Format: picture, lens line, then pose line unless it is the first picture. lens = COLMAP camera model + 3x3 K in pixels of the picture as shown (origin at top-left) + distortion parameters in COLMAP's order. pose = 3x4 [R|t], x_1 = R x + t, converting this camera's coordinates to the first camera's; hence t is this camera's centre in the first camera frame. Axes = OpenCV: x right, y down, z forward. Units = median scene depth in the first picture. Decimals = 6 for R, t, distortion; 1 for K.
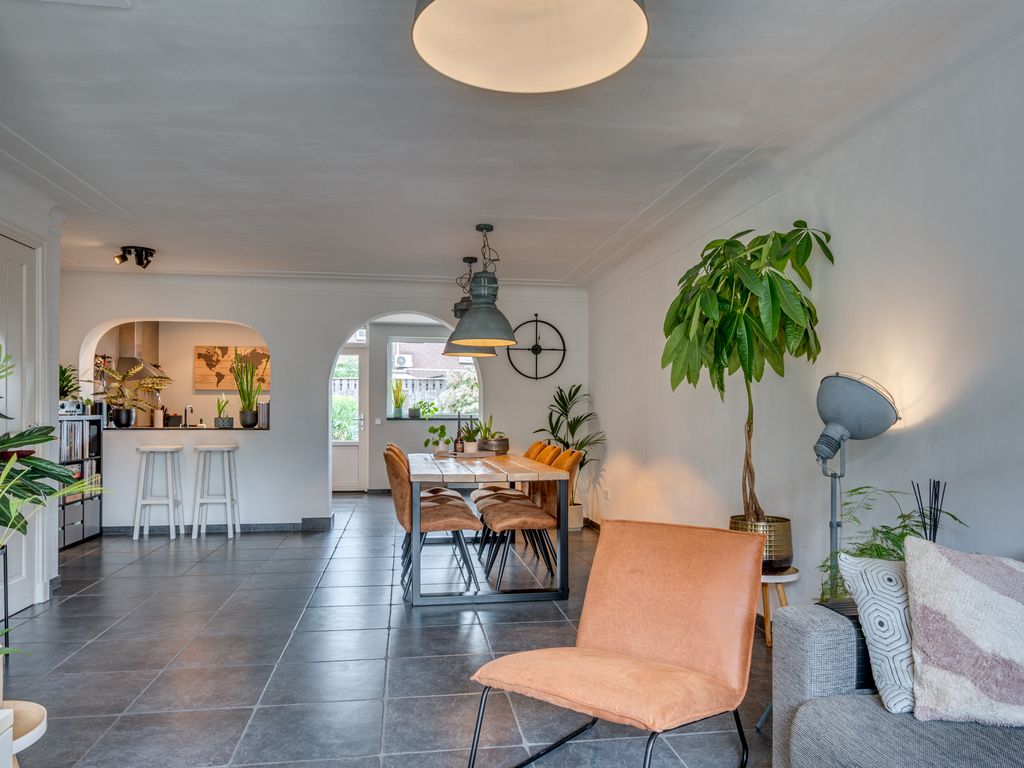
lens RADIAL K [[741.8, 0, 515.1], [0, 741.8, 423.6], [0, 0, 1]] dist [0.021444, -0.004056]
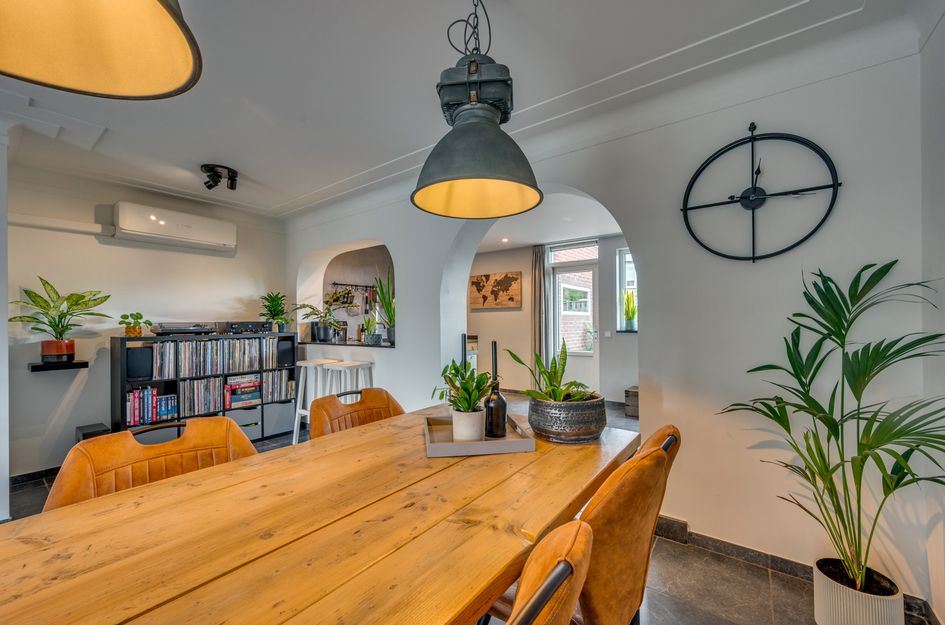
lens RADIAL K [[379.5, 0, 472.1], [0, 379.5, 323.2], [0, 0, 1]] dist [0.002798, 0.001577]
pose [[0.700060, -0.008736, -0.714031, 0.080858], [0.002190, 0.999947, -0.010087, -0.018463], [0.714081, 0.005498, 0.700041, 0.739681]]
